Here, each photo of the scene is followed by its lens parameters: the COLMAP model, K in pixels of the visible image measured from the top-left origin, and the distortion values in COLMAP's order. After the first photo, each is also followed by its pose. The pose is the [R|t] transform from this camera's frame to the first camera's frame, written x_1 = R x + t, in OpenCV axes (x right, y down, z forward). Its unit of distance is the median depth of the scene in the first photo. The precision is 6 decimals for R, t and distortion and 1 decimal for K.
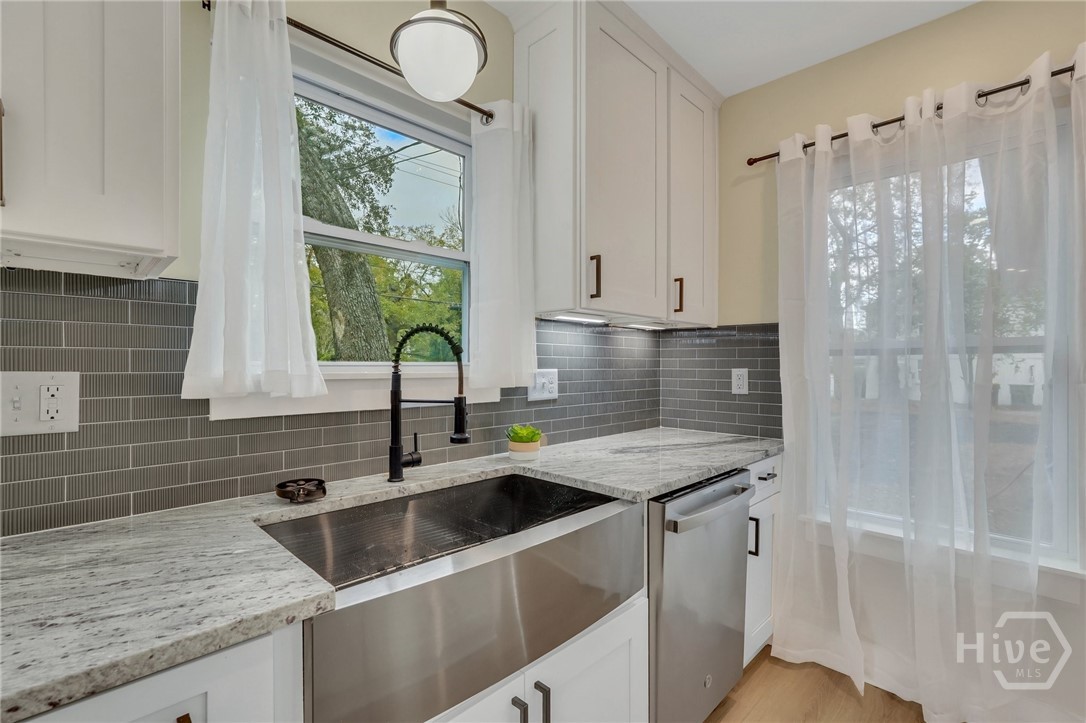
lens RADIAL K [[481.3, 0, 538.8], [0, 481.3, 363.8], [0, 0, 1]] dist [0.001644, 0.002030]
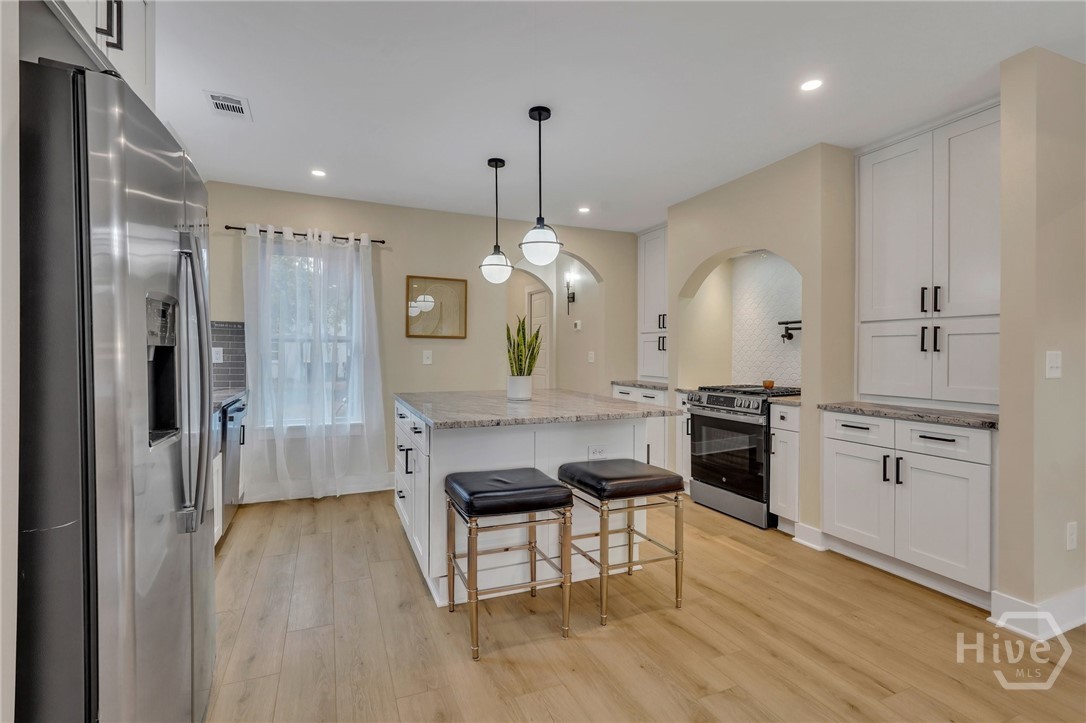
lens RADIAL K [[488.9, 0, 538.0], [0, 488.9, 359.8], [0, 0, 1]] dist [-0.001131, 0.000039]
pose [[0.372016, -0.014233, 0.928117, -0.900659], [-0.005816, 0.999827, 0.017664, 0.018267], [-0.928208, -0.011969, 0.371869, -0.795277]]
